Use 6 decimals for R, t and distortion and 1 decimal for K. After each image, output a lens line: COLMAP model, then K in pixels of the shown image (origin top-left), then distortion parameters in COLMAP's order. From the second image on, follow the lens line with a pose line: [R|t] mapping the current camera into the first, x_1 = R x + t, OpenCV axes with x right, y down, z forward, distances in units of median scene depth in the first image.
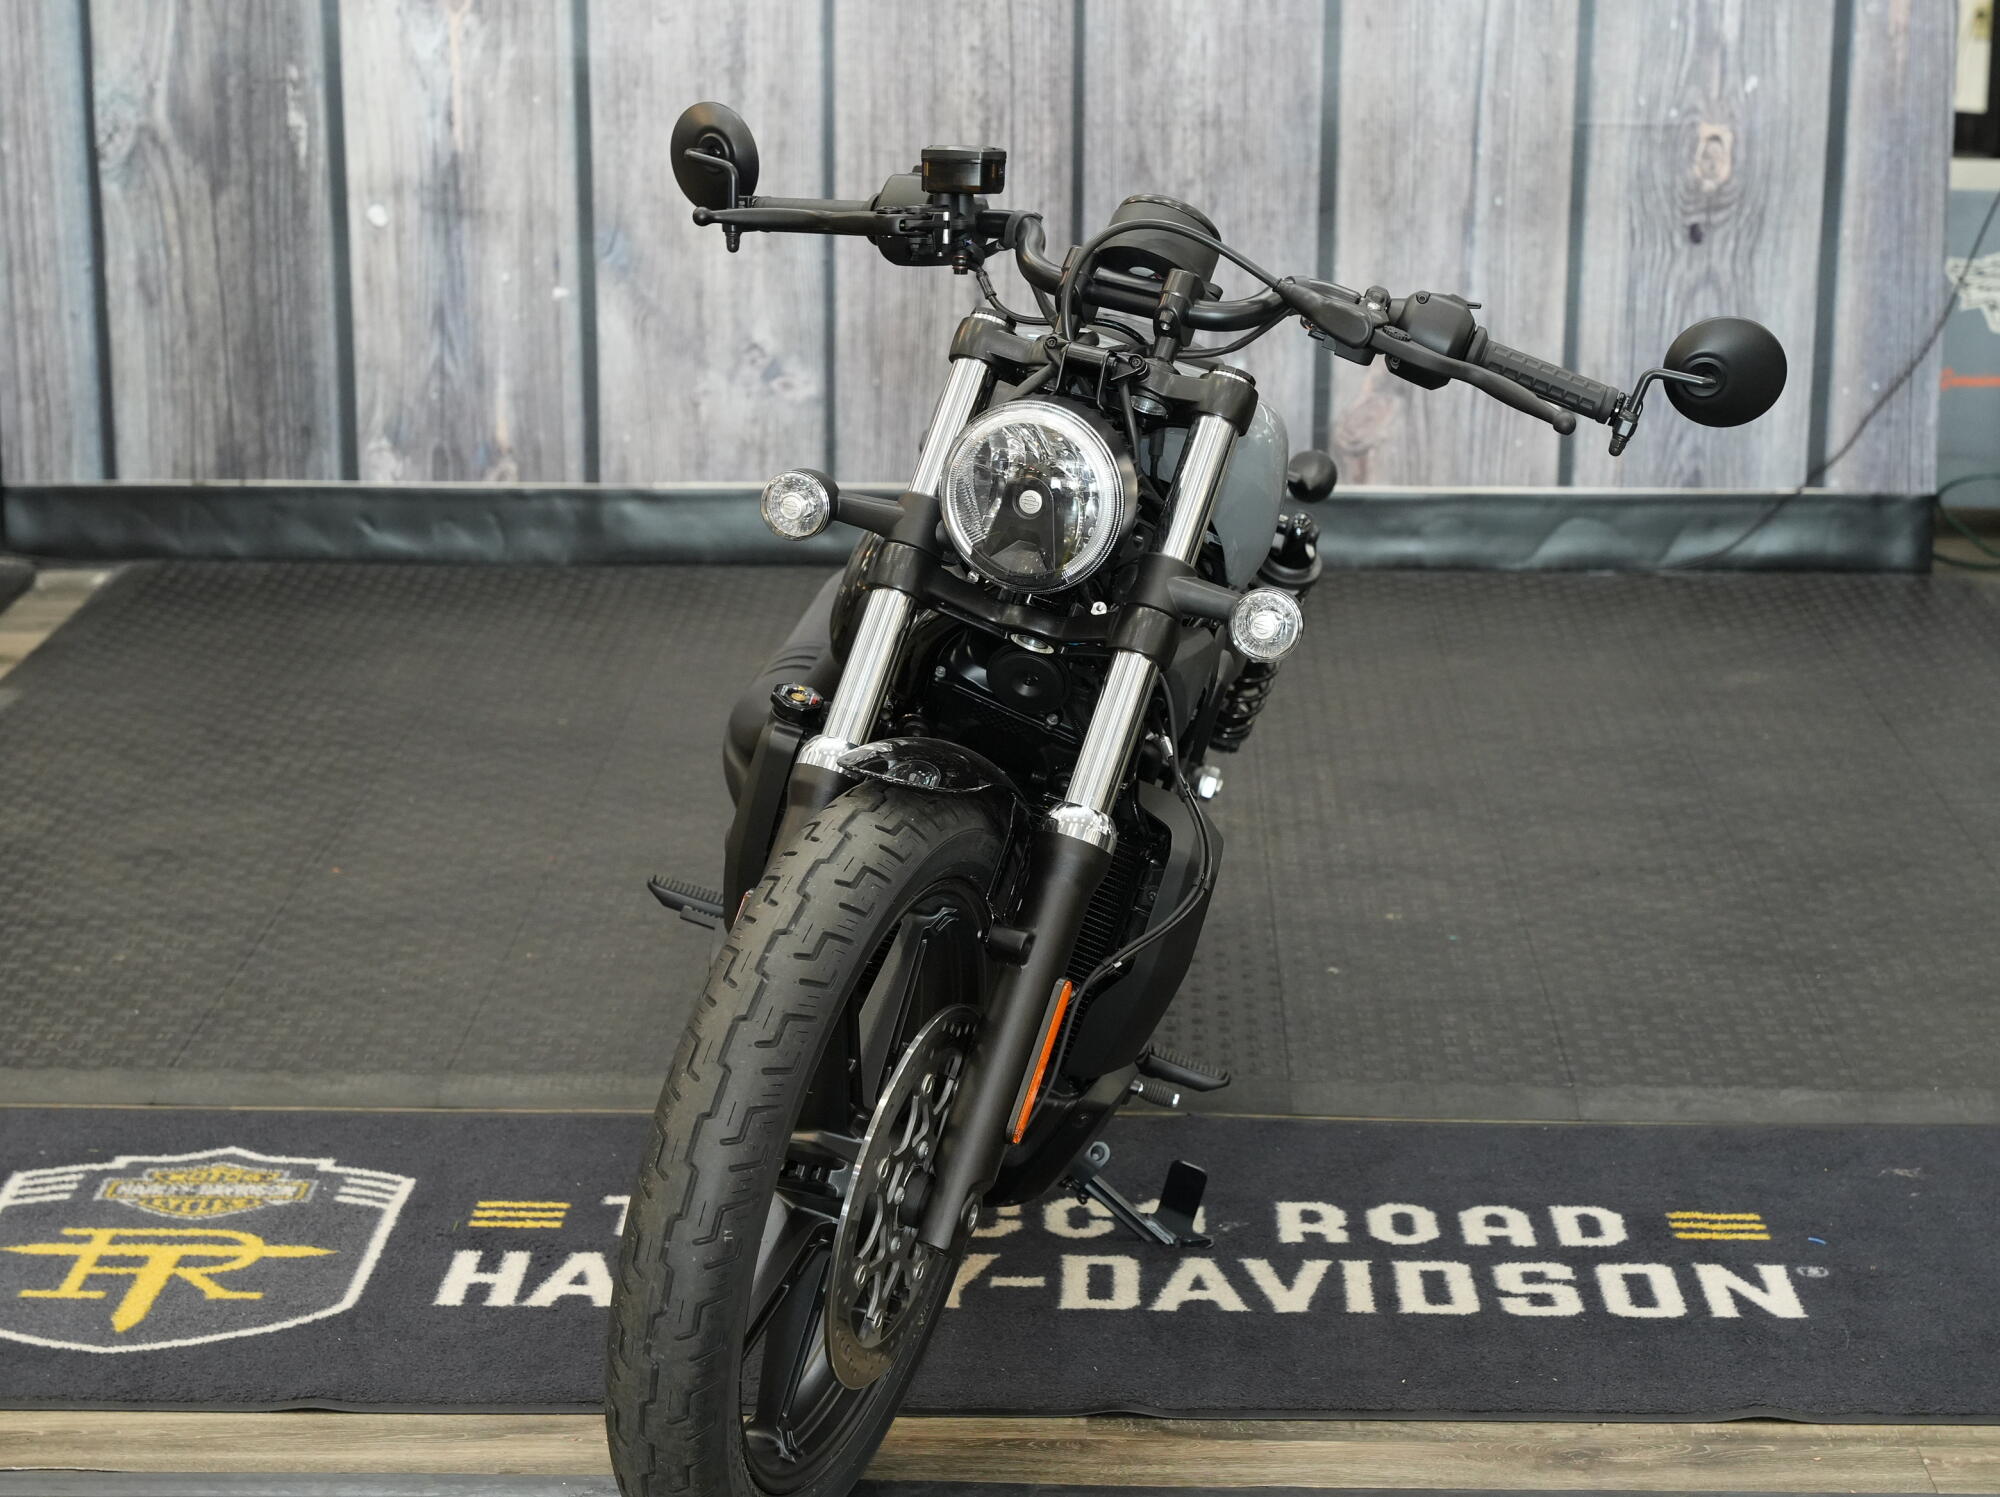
lens RADIAL K [[4369.3, 0, 987.5], [0, 4369.3, 751.7], [0, 0, 1]] dist [0.042040, 0.000000]
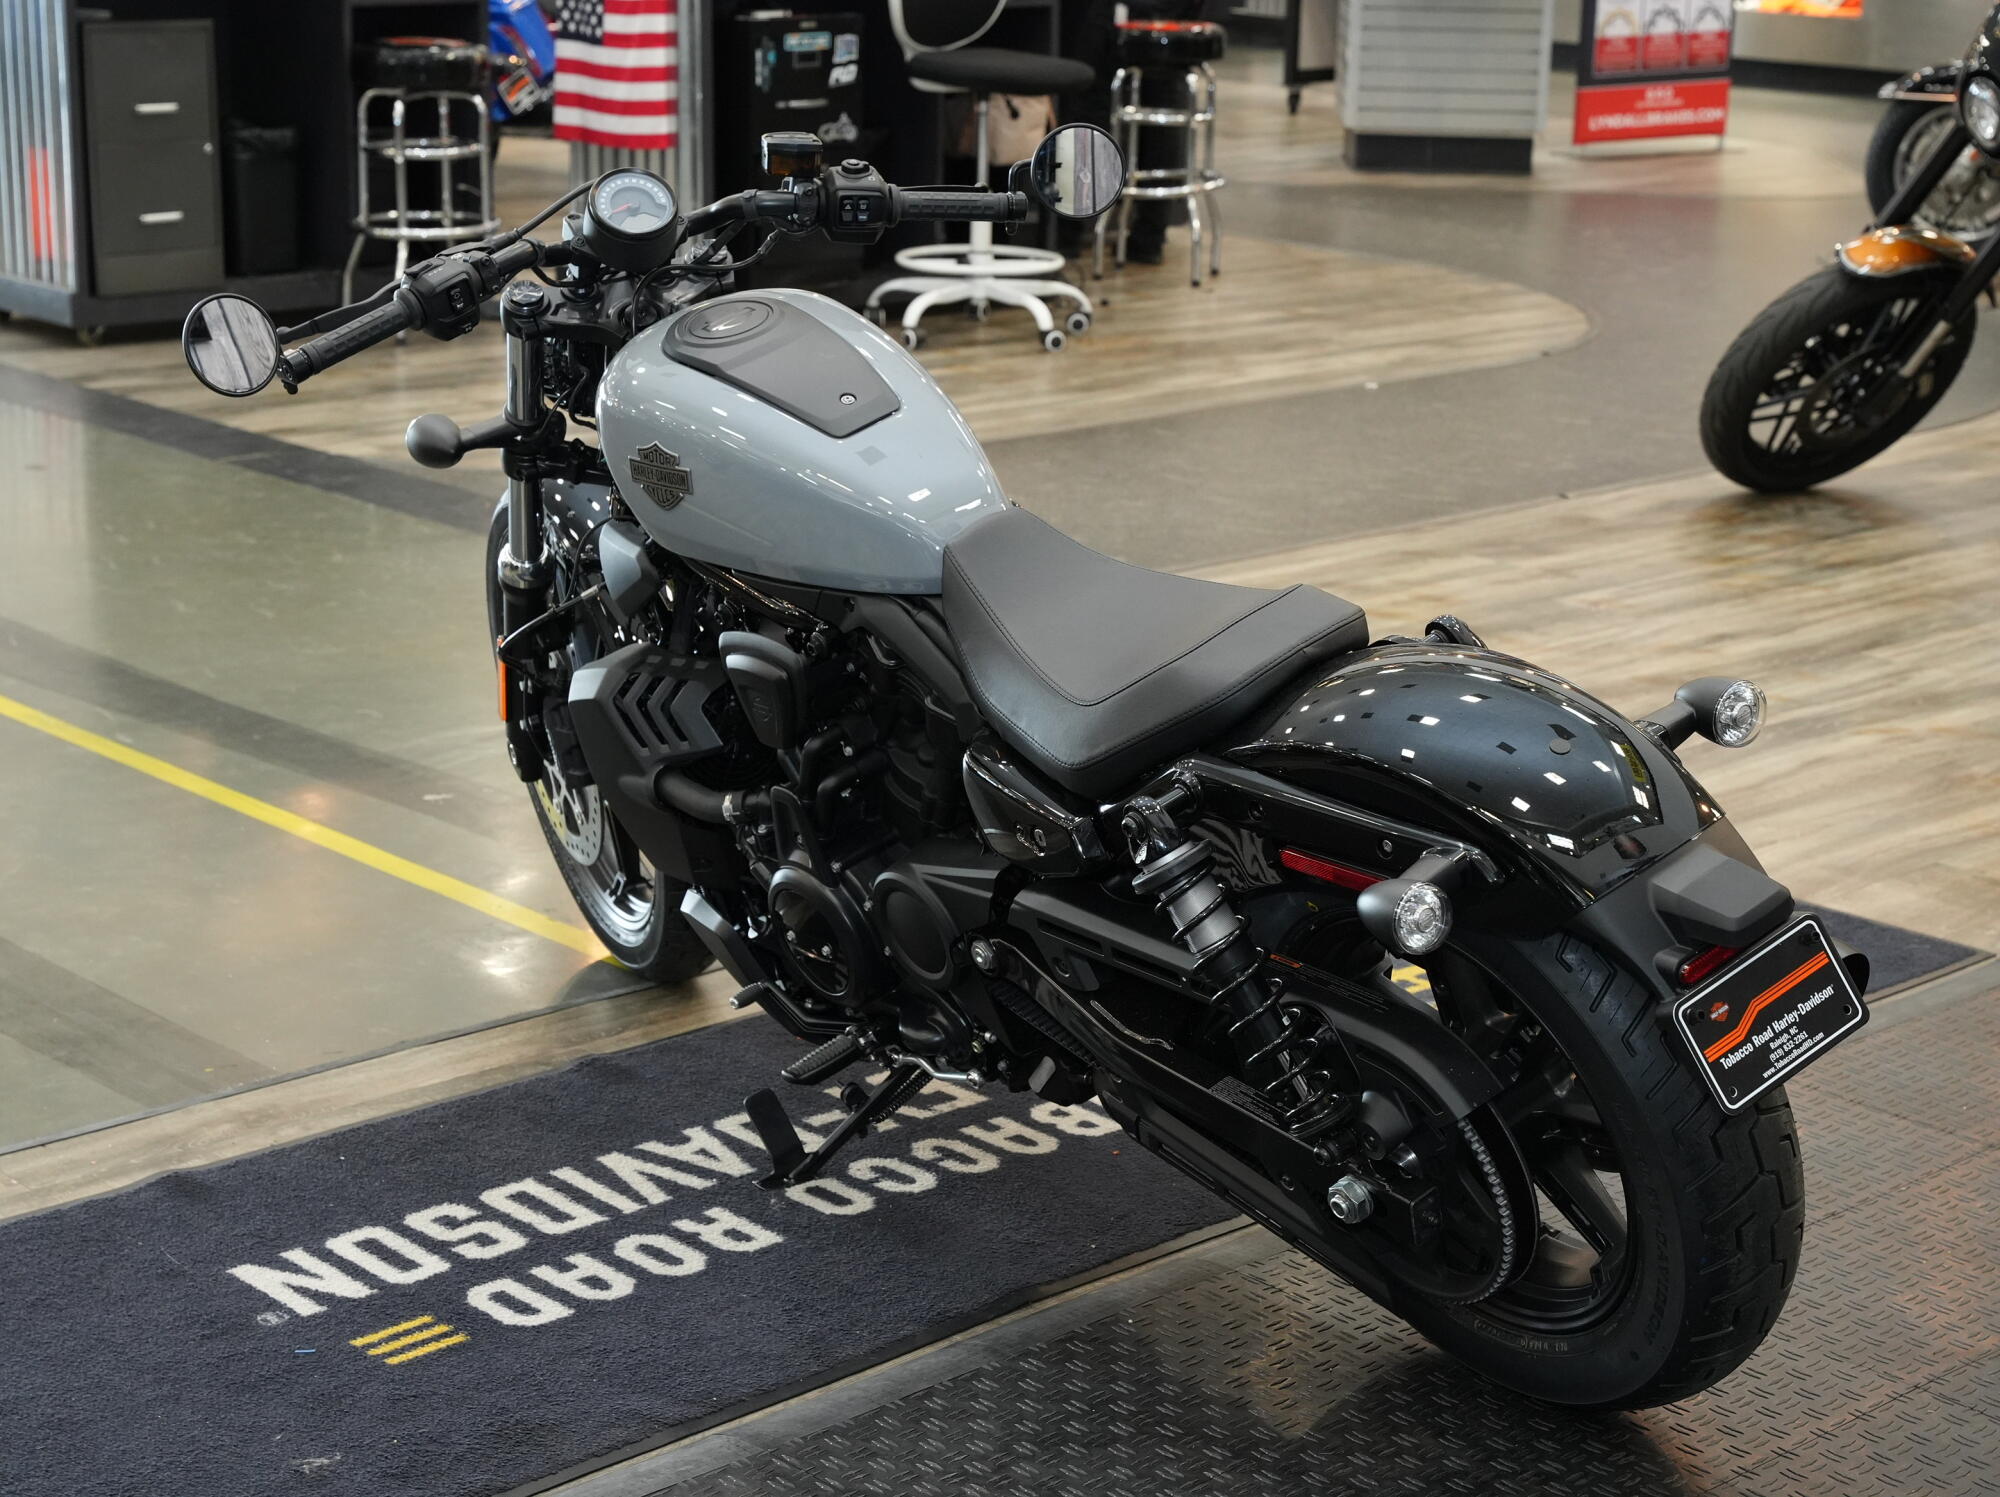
lens RADIAL K [[3592.9, 0, 999.5], [0, 3592.9, 751.8], [0, 0, 1]] dist [0.031133, 0.000000]
pose [[-0.707884, 0.171906, -0.685090, 0.360051], [-0.189981, 0.887848, 0.419086, -0.221942], [0.680299, 0.426818, -0.595835, 0.903806]]
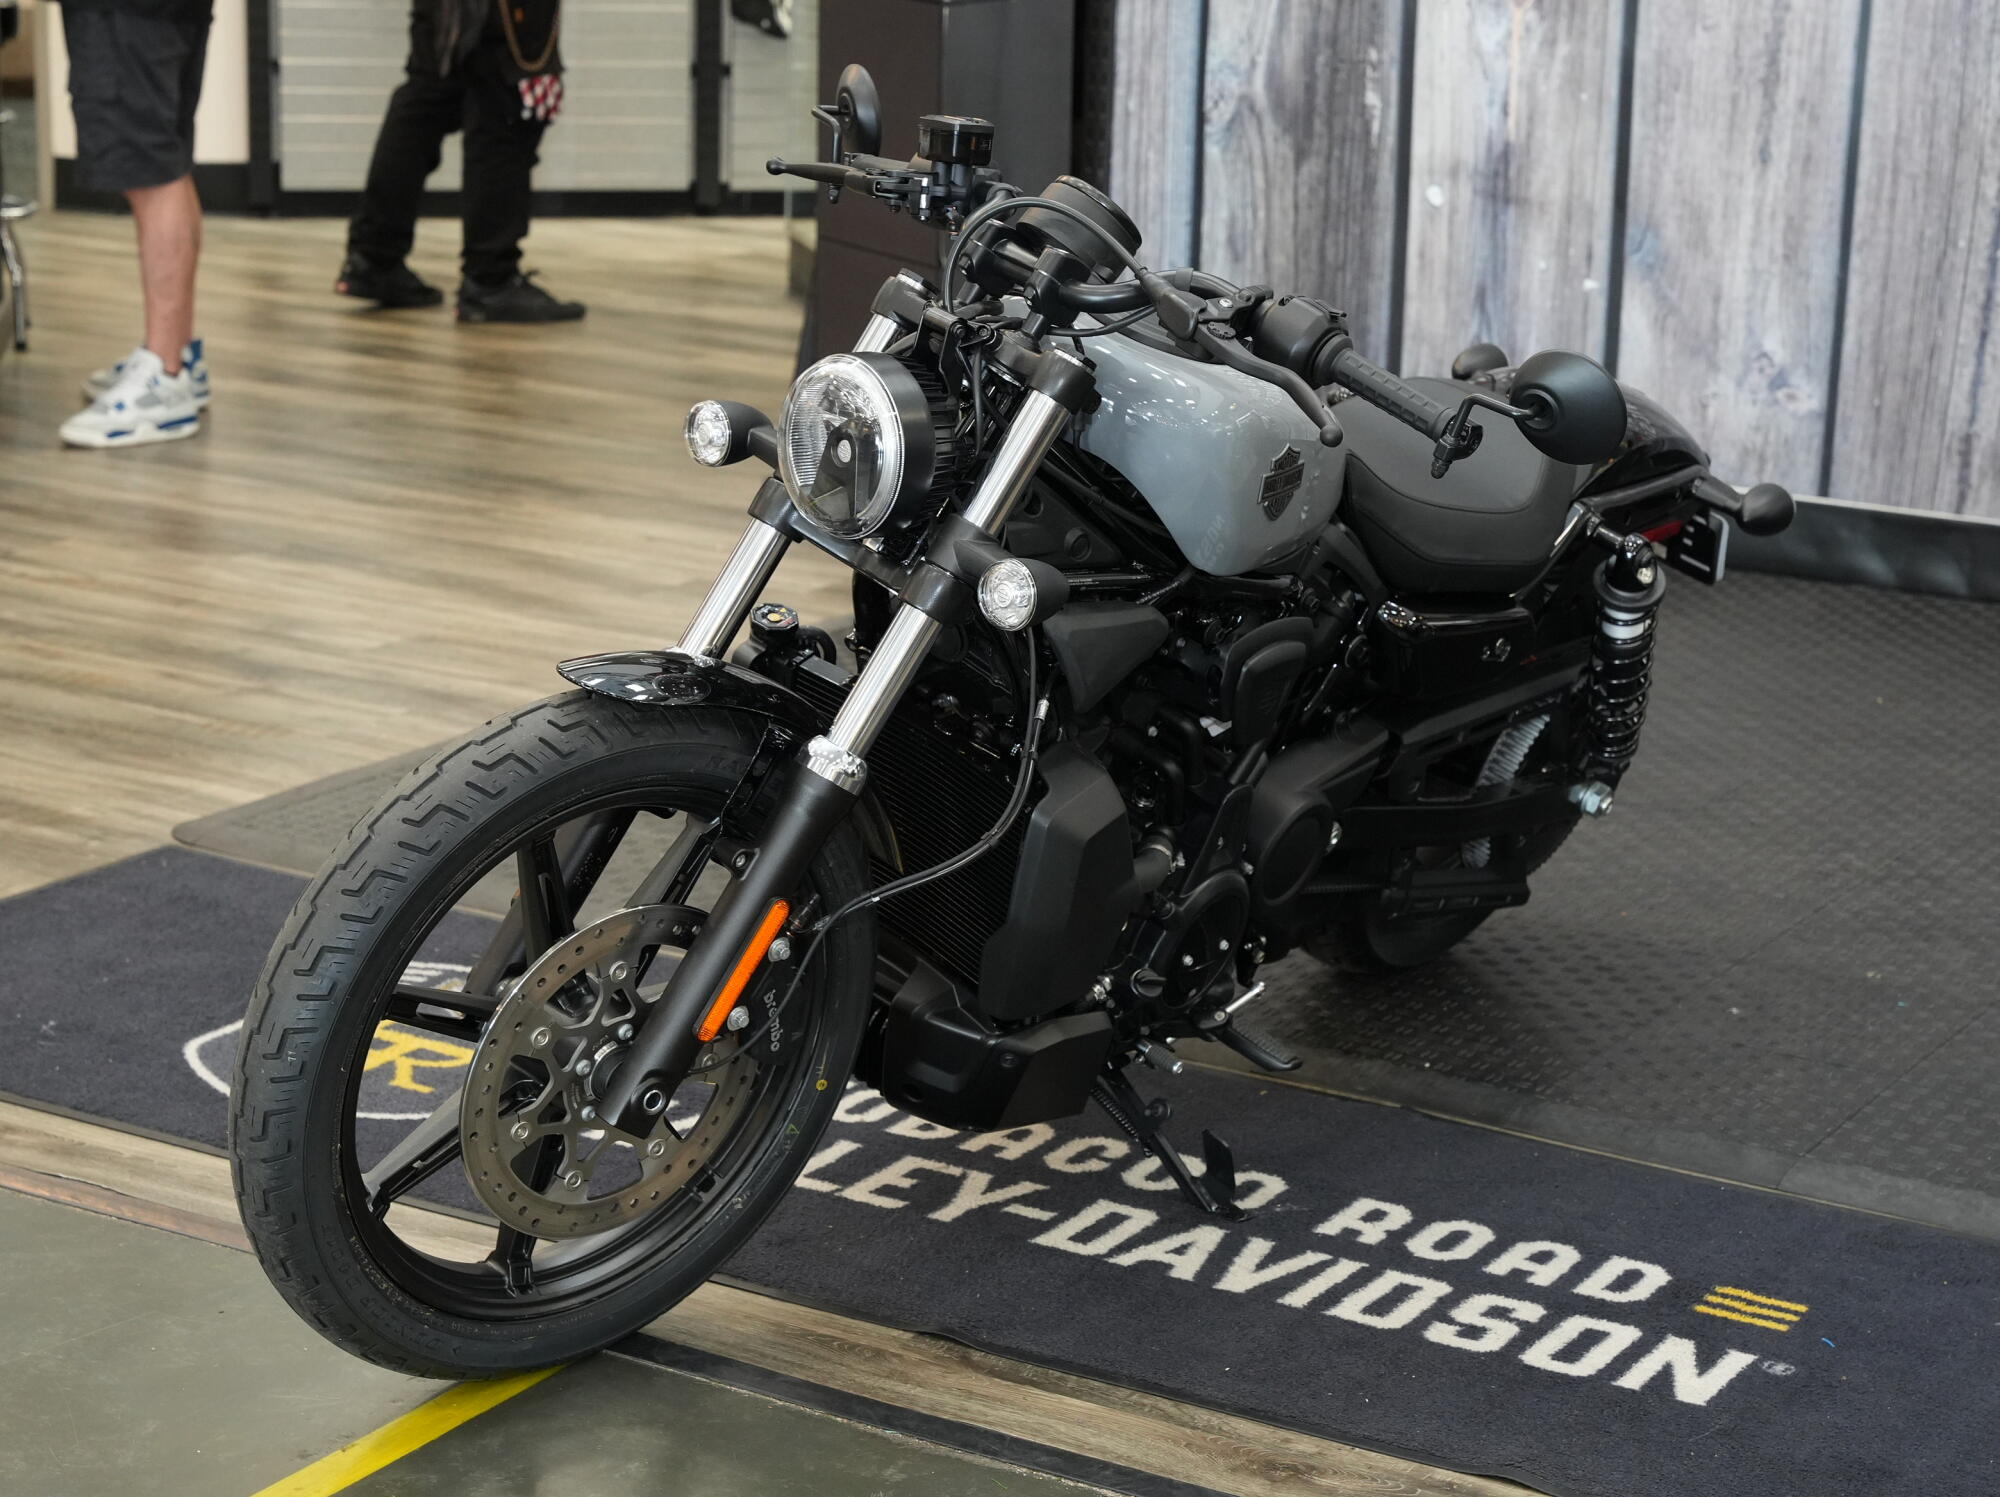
lens RADIAL K [[4179.9, 0, 981.5], [0, 4179.9, 751.7], [0, 0, 1]] dist [0.043214, 0.000000]
pose [[0.873570, 0.146588, -0.464099, 0.255894], [-0.144266, 0.988700, 0.040734, -0.015412], [0.464826, 0.031370, 0.884846, 0.060621]]
